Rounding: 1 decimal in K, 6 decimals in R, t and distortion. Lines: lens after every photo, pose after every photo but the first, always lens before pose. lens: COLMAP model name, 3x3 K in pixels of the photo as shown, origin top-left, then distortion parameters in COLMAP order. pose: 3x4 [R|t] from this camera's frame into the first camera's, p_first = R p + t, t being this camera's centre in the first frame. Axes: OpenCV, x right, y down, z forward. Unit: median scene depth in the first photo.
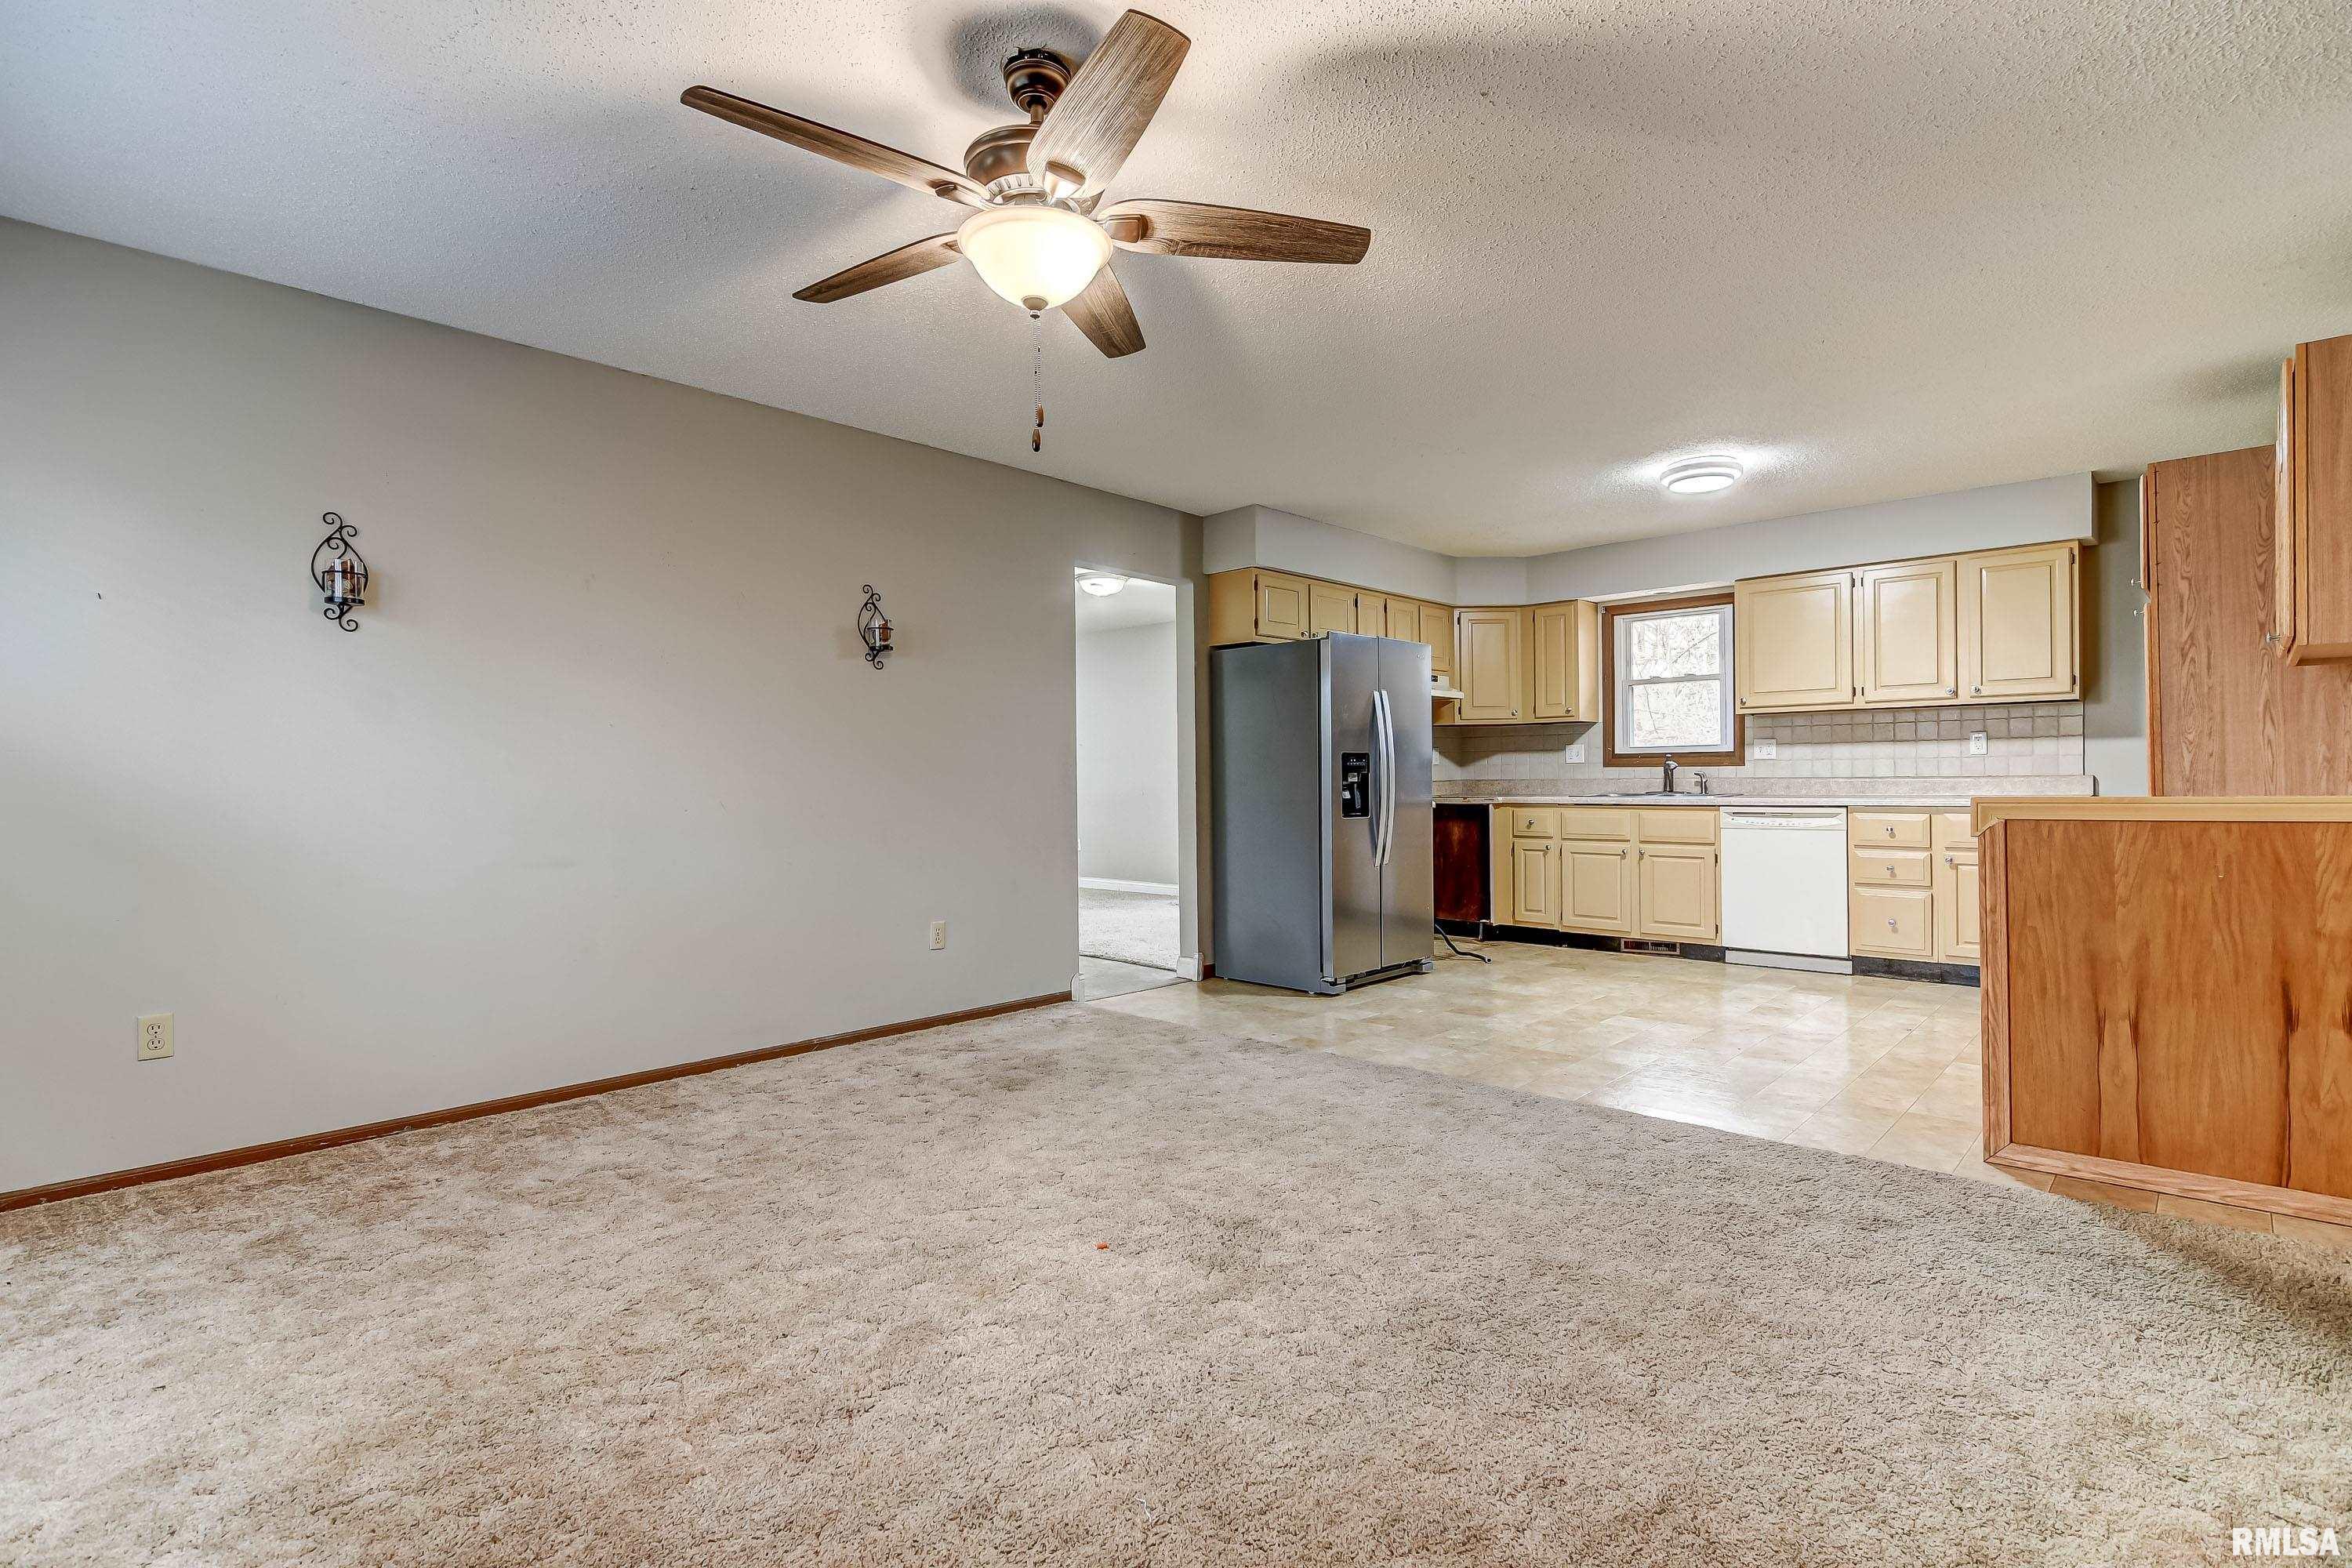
lens RADIAL K [[1132.9, 0, 1166.7], [0, 1132.9, 777.6], [0, 0, 1]] dist [0.015148, -0.011387]
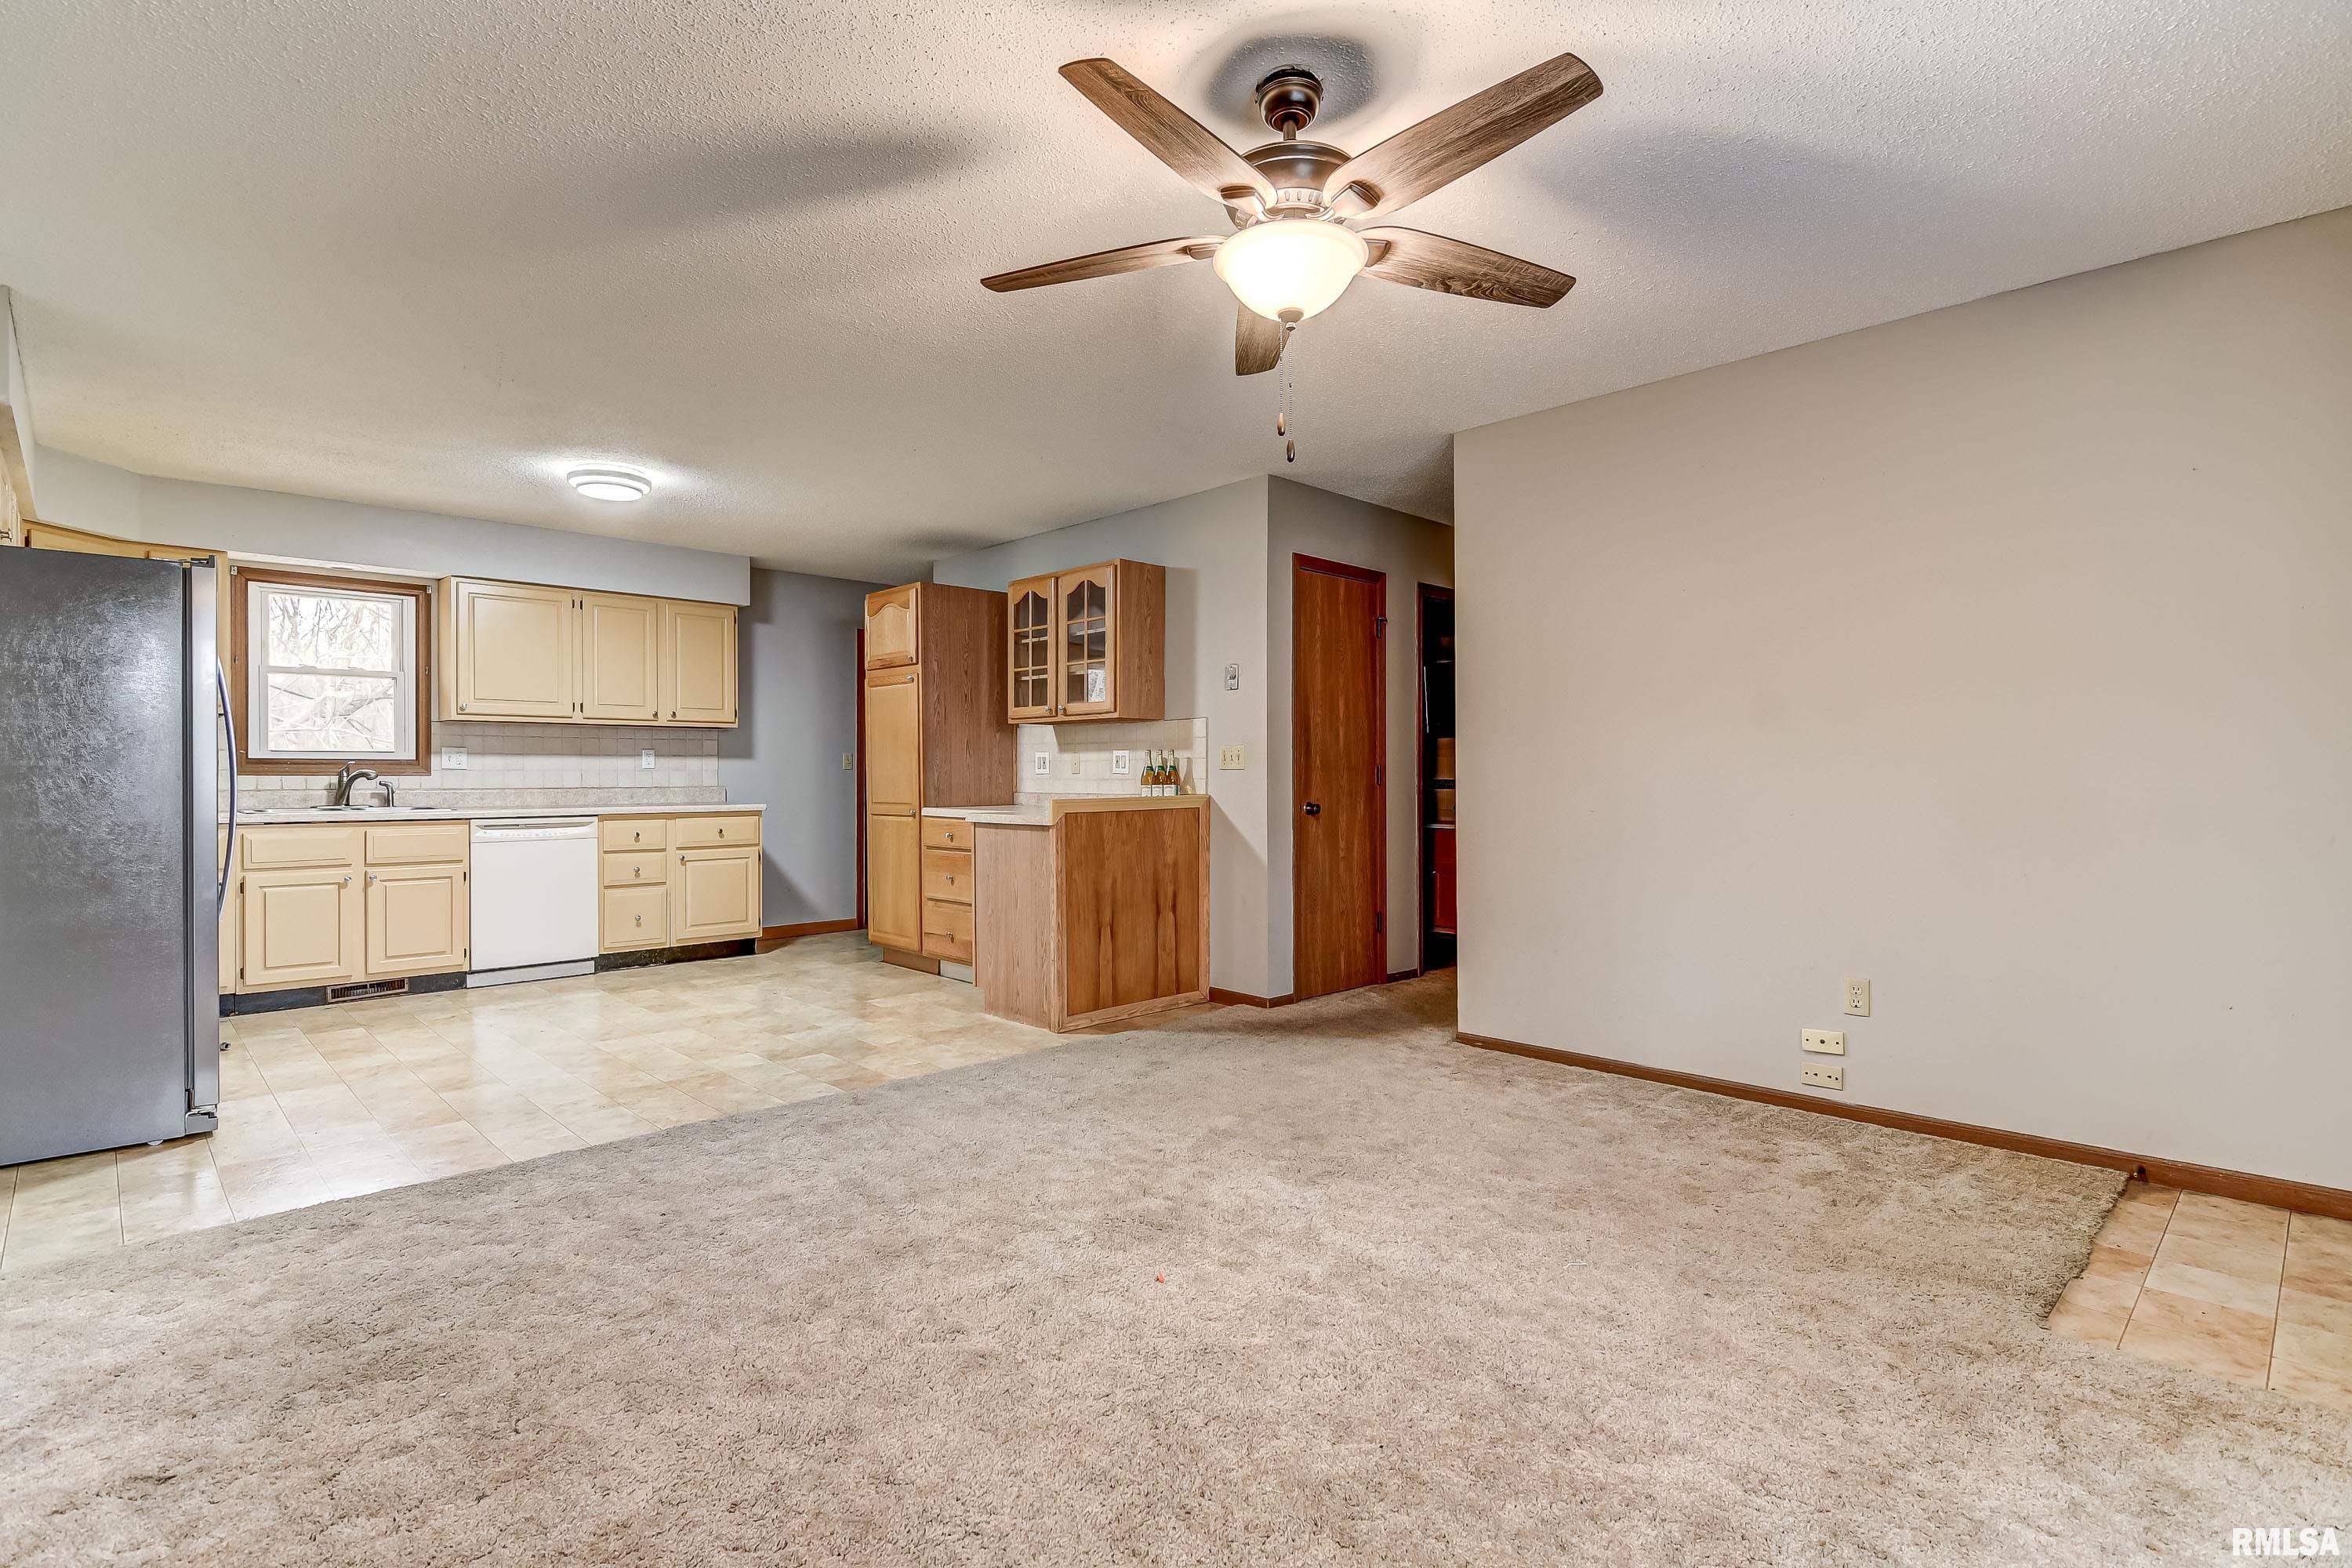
lens RADIAL K [[1132.9, 0, 1166.7], [0, 1132.9, 777.6], [0, 0, 1]] dist [0.015148, -0.011387]
pose [[0.042565, 0.009533, 0.999048, -0.420374], [0.001825, 0.999952, -0.009619, 0.001321], [-0.999092, 0.002232, 0.042546, 0.398057]]
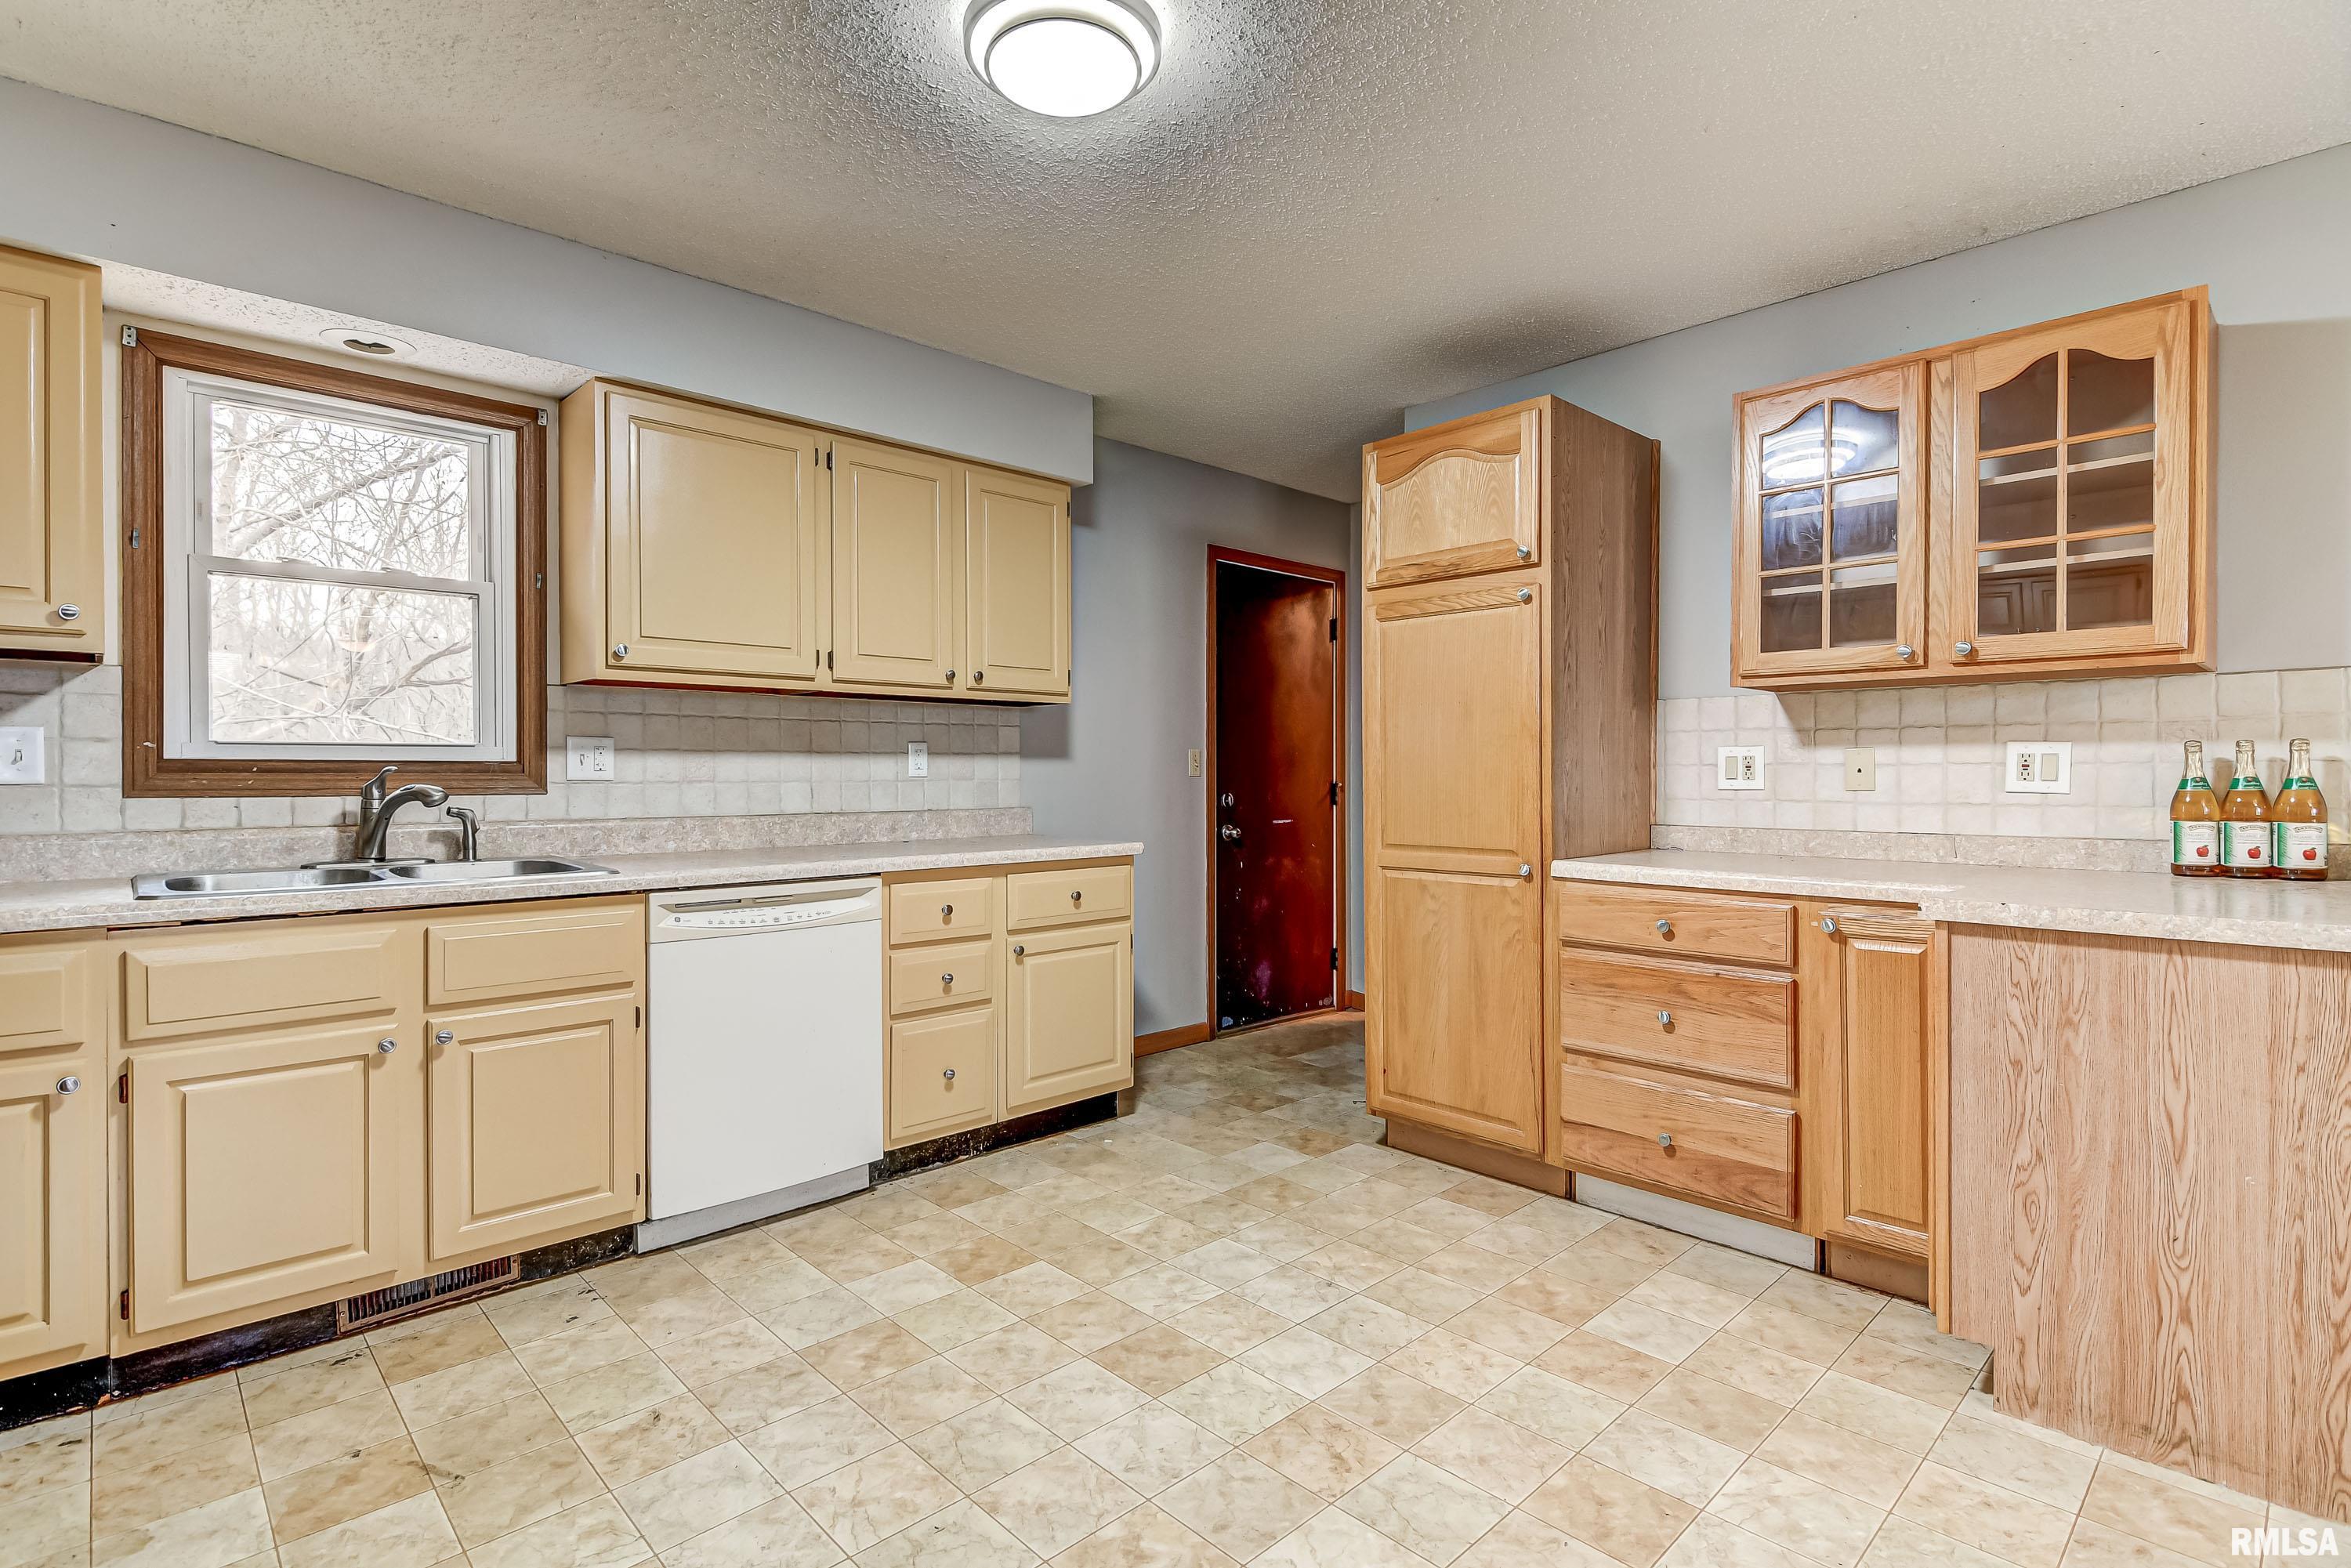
lens RADIAL K [[1132.3, 0, 1166.2], [0, 1132.3, 777.6], [0, 0, 1]] dist [0.015148, -0.011387]
pose [[0.050371, 0.007678, 0.998701, 0.072244], [0.001270, 0.999969, -0.007751, -0.014190], [-0.998730, 0.001659, 0.050360, 0.793800]]
